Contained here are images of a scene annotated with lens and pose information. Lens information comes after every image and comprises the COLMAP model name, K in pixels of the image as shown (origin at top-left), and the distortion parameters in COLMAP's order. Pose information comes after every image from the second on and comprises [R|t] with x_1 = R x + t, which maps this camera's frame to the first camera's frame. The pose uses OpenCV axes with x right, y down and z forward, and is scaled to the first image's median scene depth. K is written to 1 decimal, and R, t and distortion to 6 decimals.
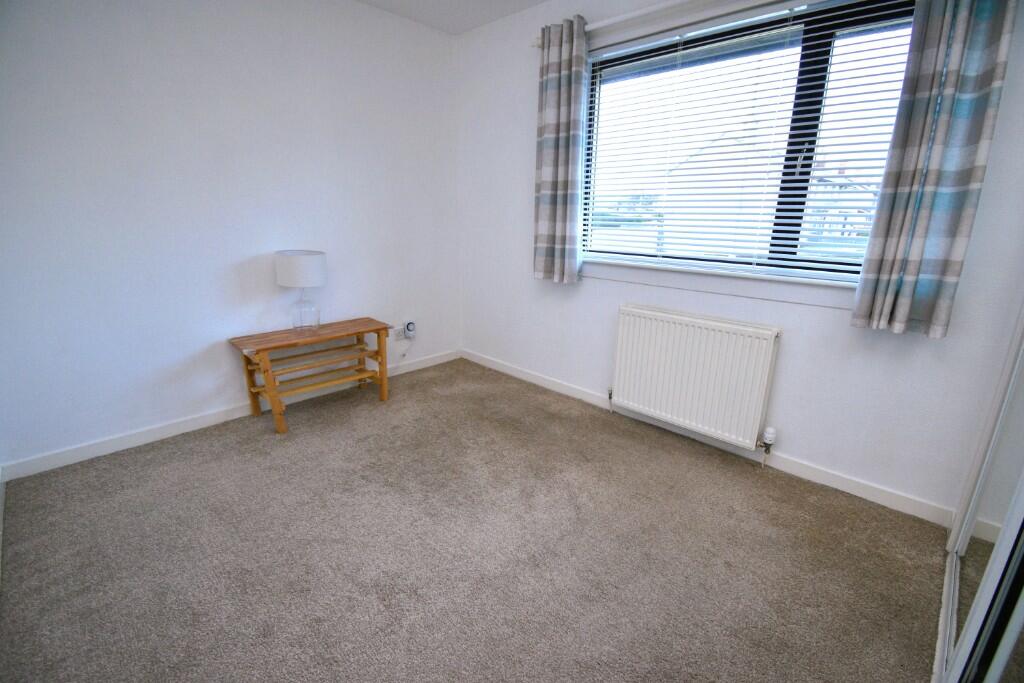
lens RADIAL K [[448.9, 0, 512.0], [0, 448.9, 341.5], [0, 0, 1]] dist [0.019072, -0.022463]
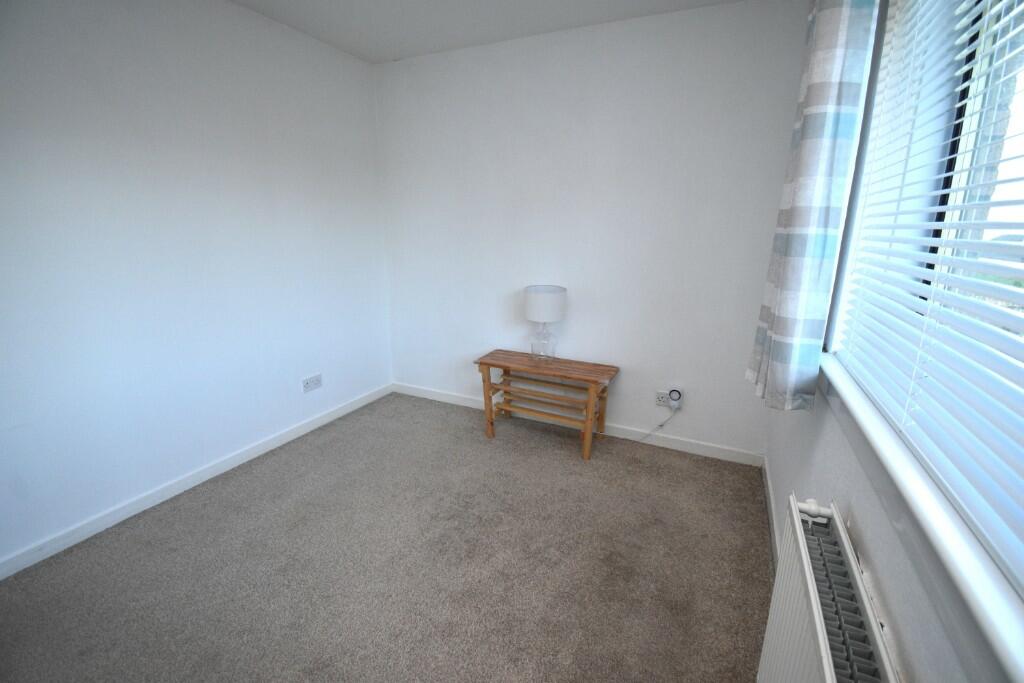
lens RADIAL K [[448.9, 0, 512.0], [0, 448.9, 341.5], [0, 0, 1]] dist [0.019072, -0.022463]
pose [[0.327216, 0.223894, -0.918042, 0.469777], [-0.271017, 0.952946, 0.135808, -0.184642], [0.905251, 0.204366, 0.372498, 0.514226]]
